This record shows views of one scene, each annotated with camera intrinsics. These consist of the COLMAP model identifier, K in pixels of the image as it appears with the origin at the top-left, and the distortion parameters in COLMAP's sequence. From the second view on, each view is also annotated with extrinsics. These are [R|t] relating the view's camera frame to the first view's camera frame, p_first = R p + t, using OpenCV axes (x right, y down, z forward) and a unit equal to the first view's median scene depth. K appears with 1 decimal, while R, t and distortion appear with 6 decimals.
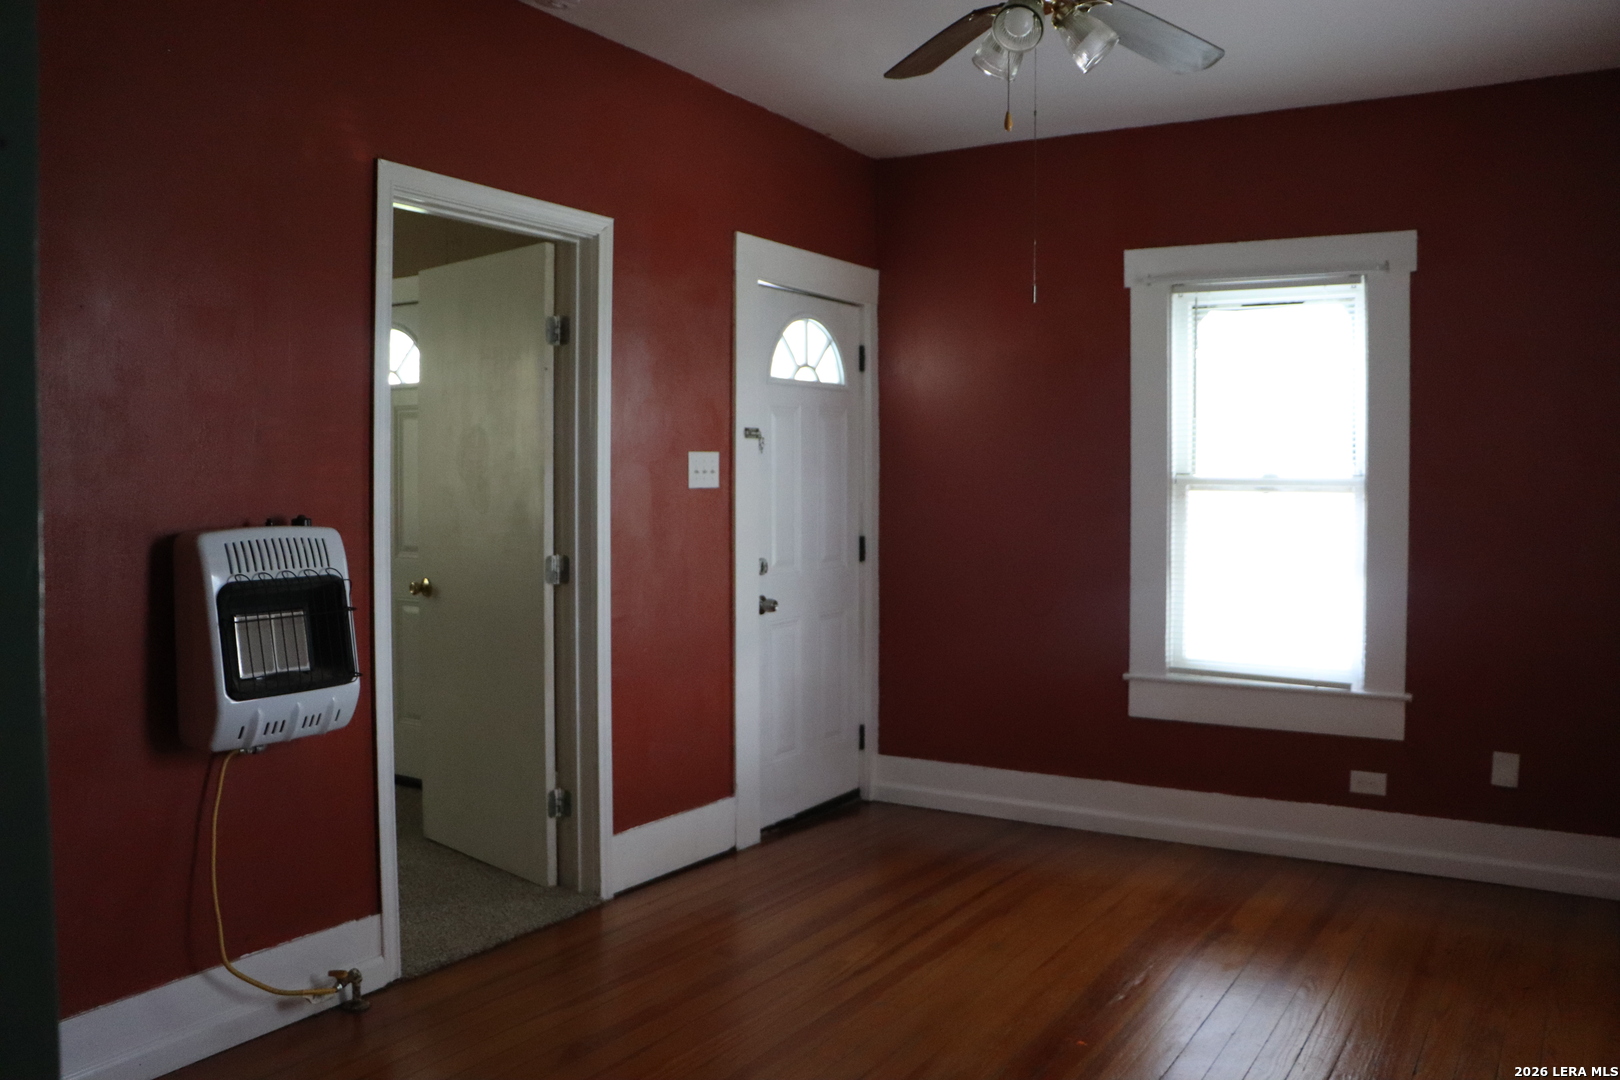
lens RADIAL K [[1351.9, 0, 820.4], [0, 1351.9, 536.6], [0, 0, 1]] dist [-0.183695, 0.165362]
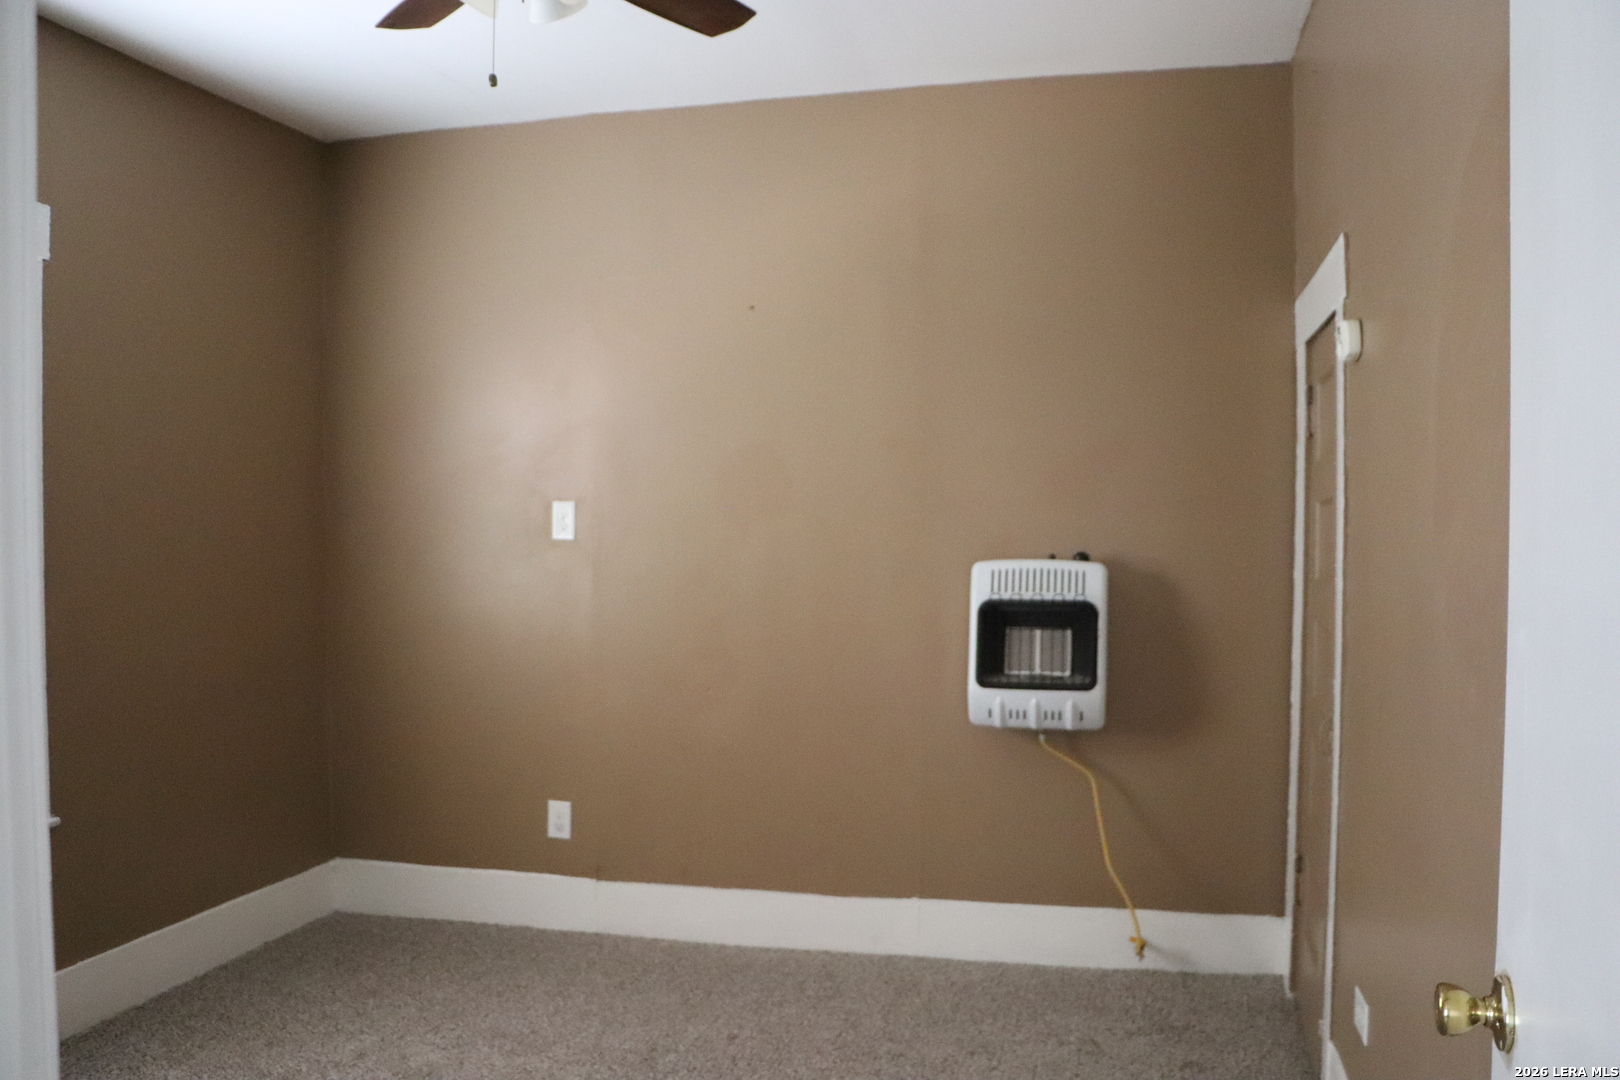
lens RADIAL K [[1351.9, 0, 820.4], [0, 1351.9, 536.6], [0, 0, 1]] dist [-0.183695, 0.165362]
pose [[0.264686, 0.018780, -0.964152, 0.778105], [-0.043171, 0.999039, 0.007608, -0.029863], [0.963368, 0.039609, 0.265243, 0.434629]]
